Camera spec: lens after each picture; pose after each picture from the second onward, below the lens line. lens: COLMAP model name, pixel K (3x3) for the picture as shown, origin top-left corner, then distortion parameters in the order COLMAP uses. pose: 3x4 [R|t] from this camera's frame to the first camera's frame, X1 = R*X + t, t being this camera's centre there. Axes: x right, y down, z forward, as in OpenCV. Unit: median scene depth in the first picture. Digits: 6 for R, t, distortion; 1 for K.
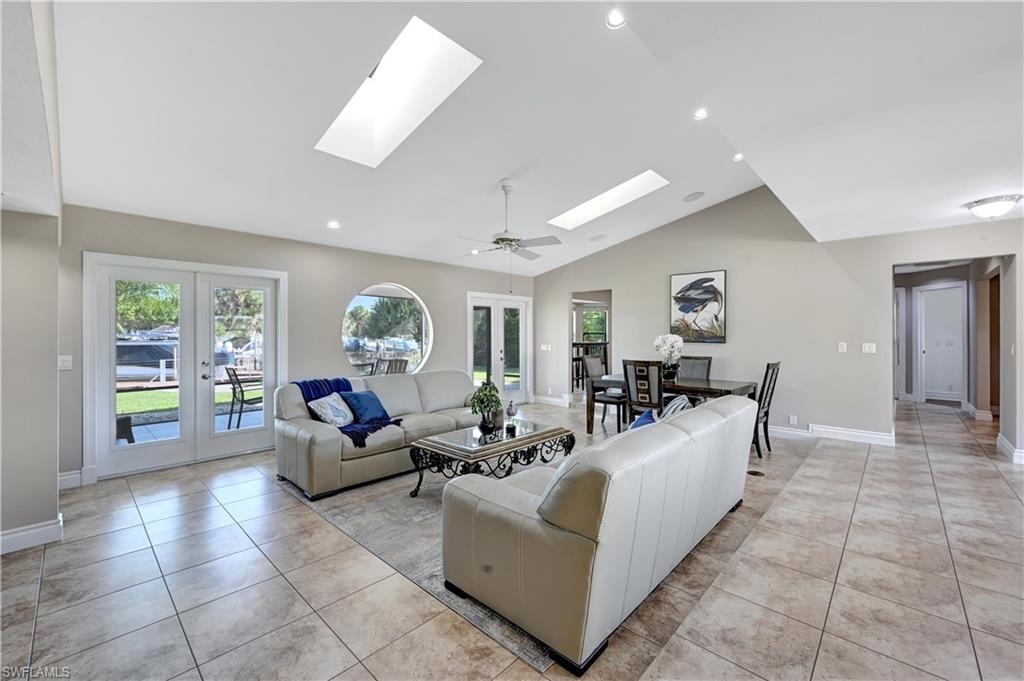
lens RADIAL K [[410.9, 0, 512.0], [0, 410.9, 340.5], [0, 0, 1]] dist [-0.001417, -0.000277]
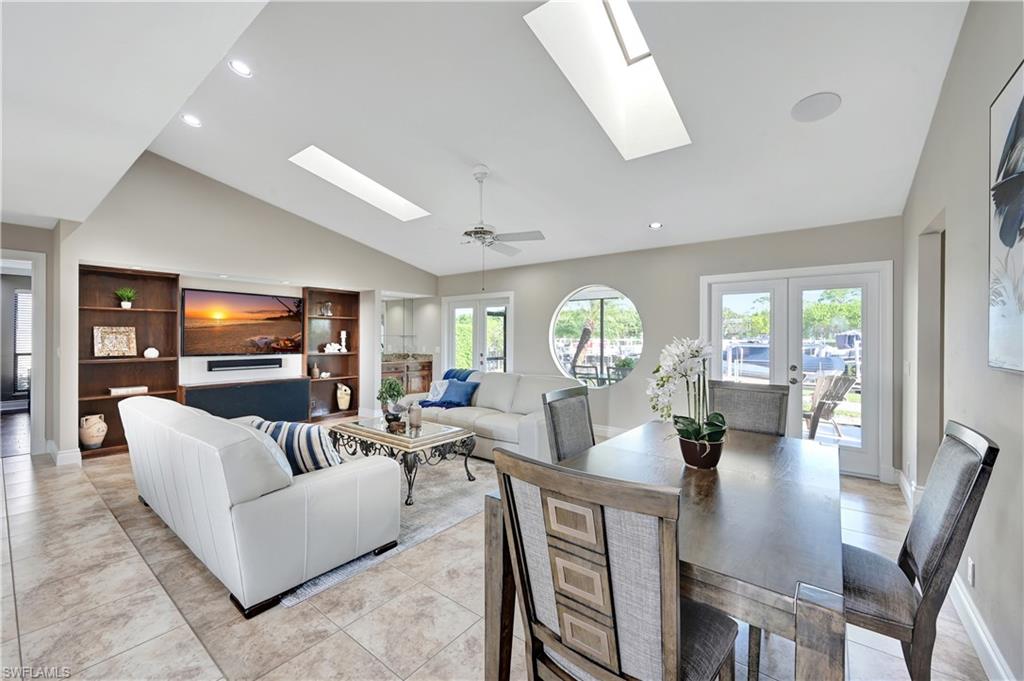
lens RADIAL K [[405.9, 0, 512.1], [0, 405.9, 336.9], [0, 0, 1]] dist [-0.000749, 0.000089]
pose [[0.094052, -0.000309, -0.995567, 1.150289], [-0.017618, 0.999843, -0.001975, -0.018261], [0.995411, 0.017725, 0.094032, 1.285431]]
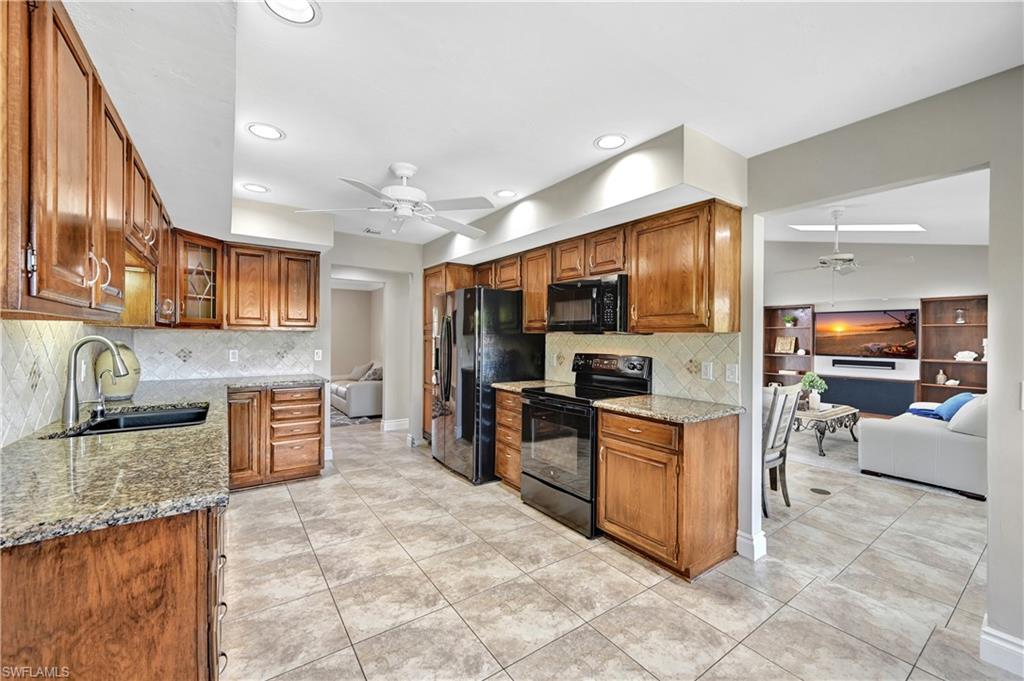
lens RADIAL K [[405.9, 0, 512.1], [0, 405.9, 336.9], [0, 0, 1]] dist [-0.000749, 0.000089]
pose [[-0.980068, -0.007464, 0.198521, 0.820143], [-0.004770, 0.999890, 0.014045, -0.061483], [-0.198604, 0.012818, -0.979996, 2.931850]]
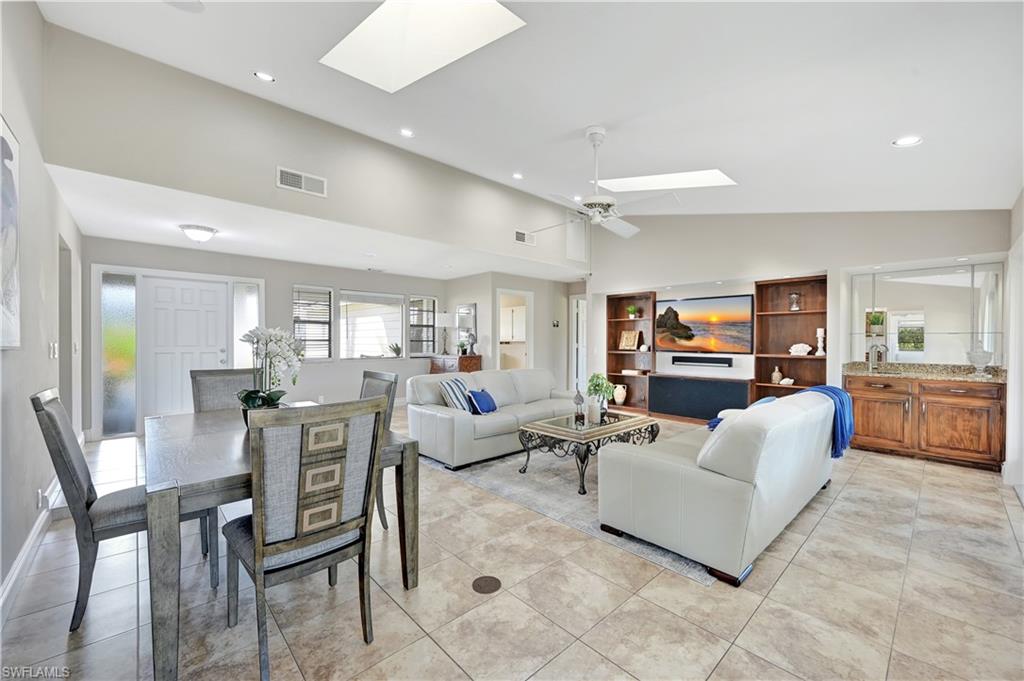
lens RADIAL K [[405.9, 0, 512.1], [0, 405.9, 336.9], [0, 0, 1]] dist [-0.000749, 0.000089]
pose [[-0.997987, -0.002027, 0.063382, 0.124152], [-0.001643, 0.999980, 0.006113, -0.011750], [-0.063393, 0.005997, -0.997971, 2.293840]]
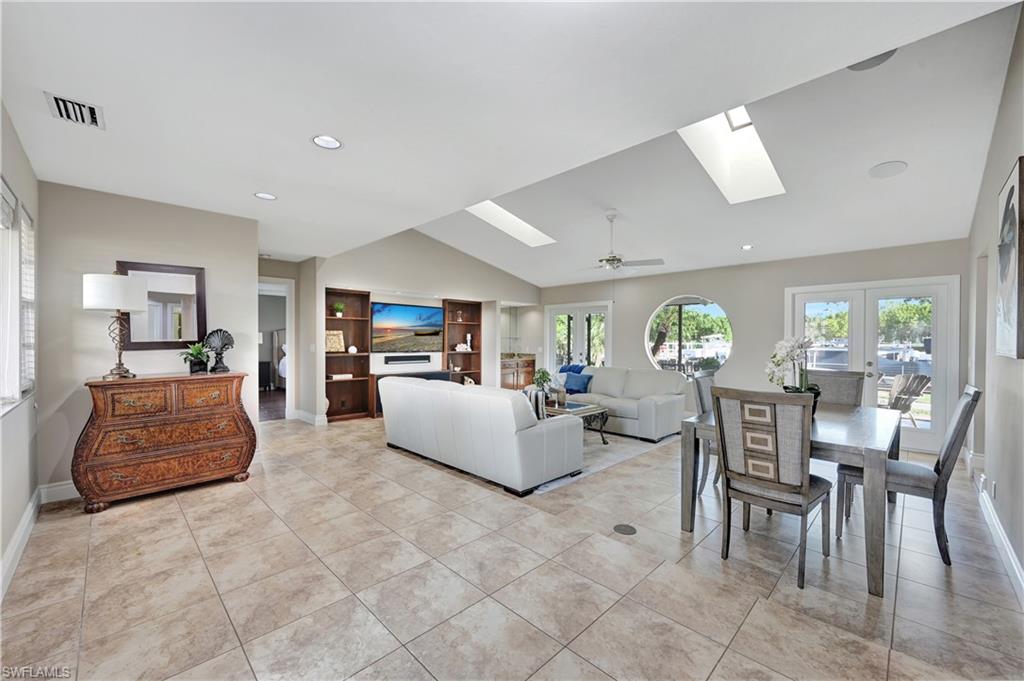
lens RADIAL K [[404.3, 0, 511.6], [0, 404.3, 343.6], [0, 0, 1]] dist [0.000474, -0.000079]
pose [[-0.030041, 0.007082, -0.999524, 1.541580], [-0.019270, 0.999785, 0.007663, -0.001183], [0.999363, 0.019491, -0.029898, 0.971459]]
